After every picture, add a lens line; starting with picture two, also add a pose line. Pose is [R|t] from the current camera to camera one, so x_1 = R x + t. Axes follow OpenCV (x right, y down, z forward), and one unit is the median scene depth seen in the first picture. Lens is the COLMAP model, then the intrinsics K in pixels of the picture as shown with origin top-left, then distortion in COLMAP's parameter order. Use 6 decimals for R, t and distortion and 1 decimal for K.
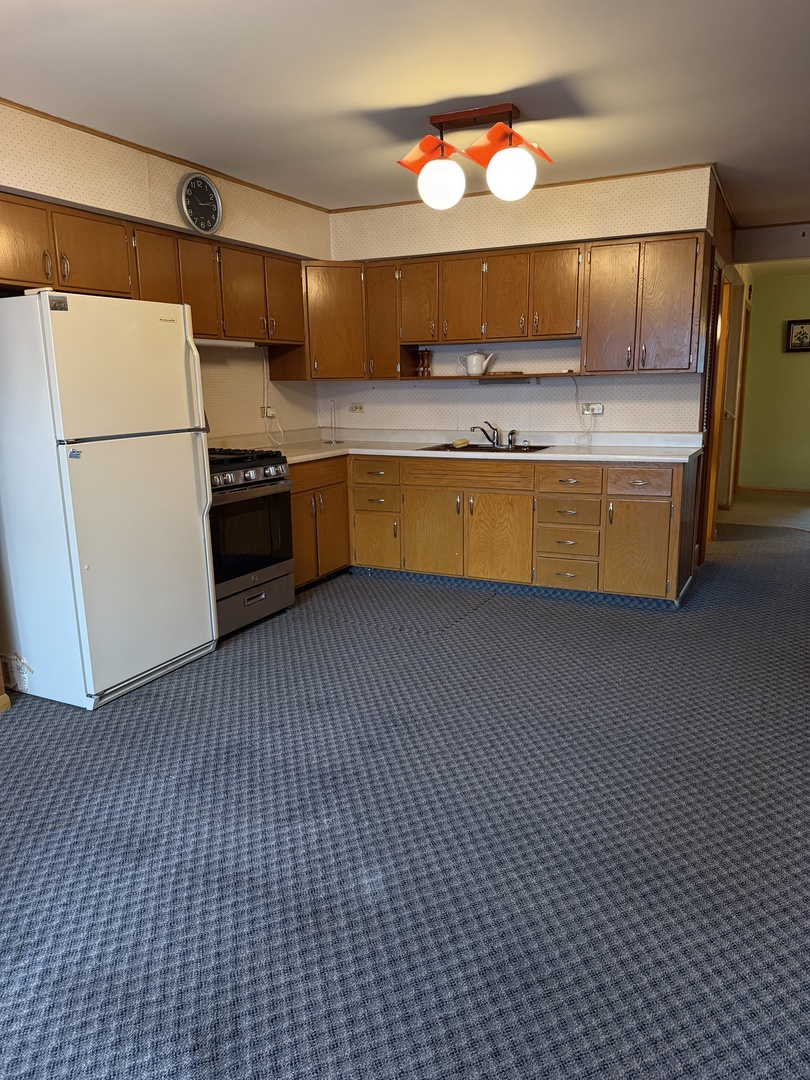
lens RADIAL K [[763.2, 0, 403.6], [0, 763.2, 541.3], [0, 0, 1]] dist [0.059447, -0.059447]
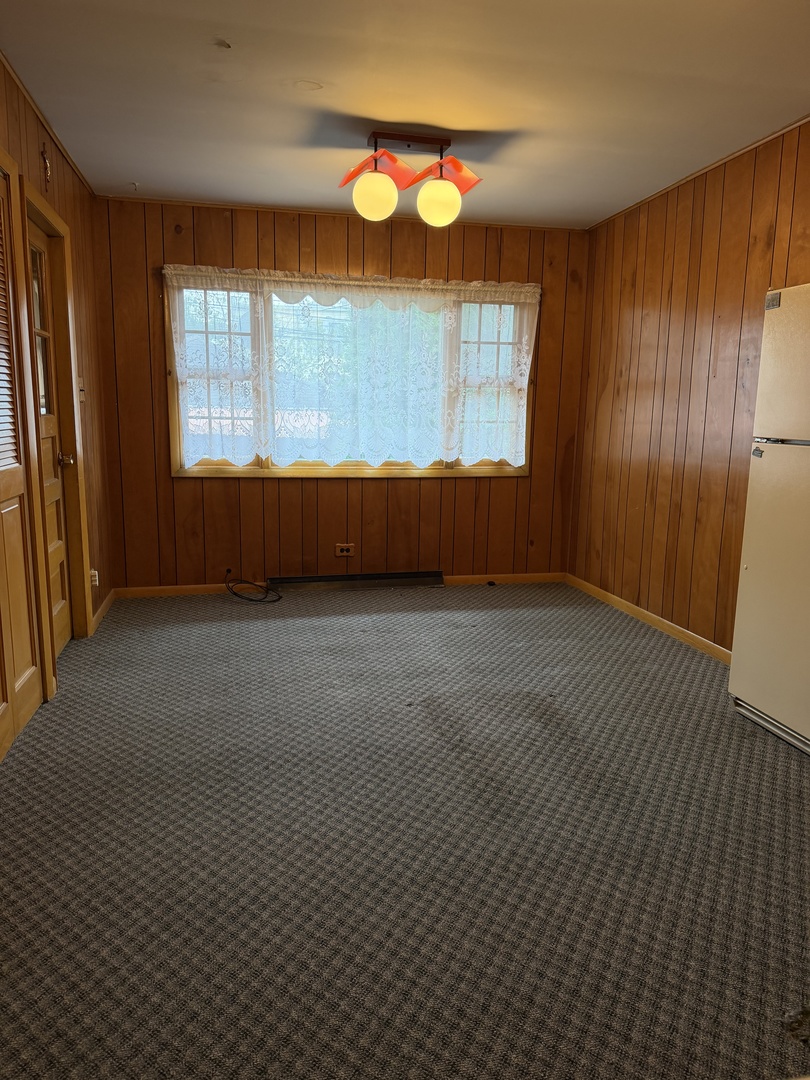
lens RADIAL K [[763.2, 0, 403.5], [0, 763.2, 541.0], [0, 0, 1]] dist [0.059447, -0.059447]
pose [[-0.777498, 0.112010, -0.618830, 0.661079], [-0.137575, 0.929883, 0.341161, -0.335642], [0.613653, 0.350388, -0.707572, 1.727805]]
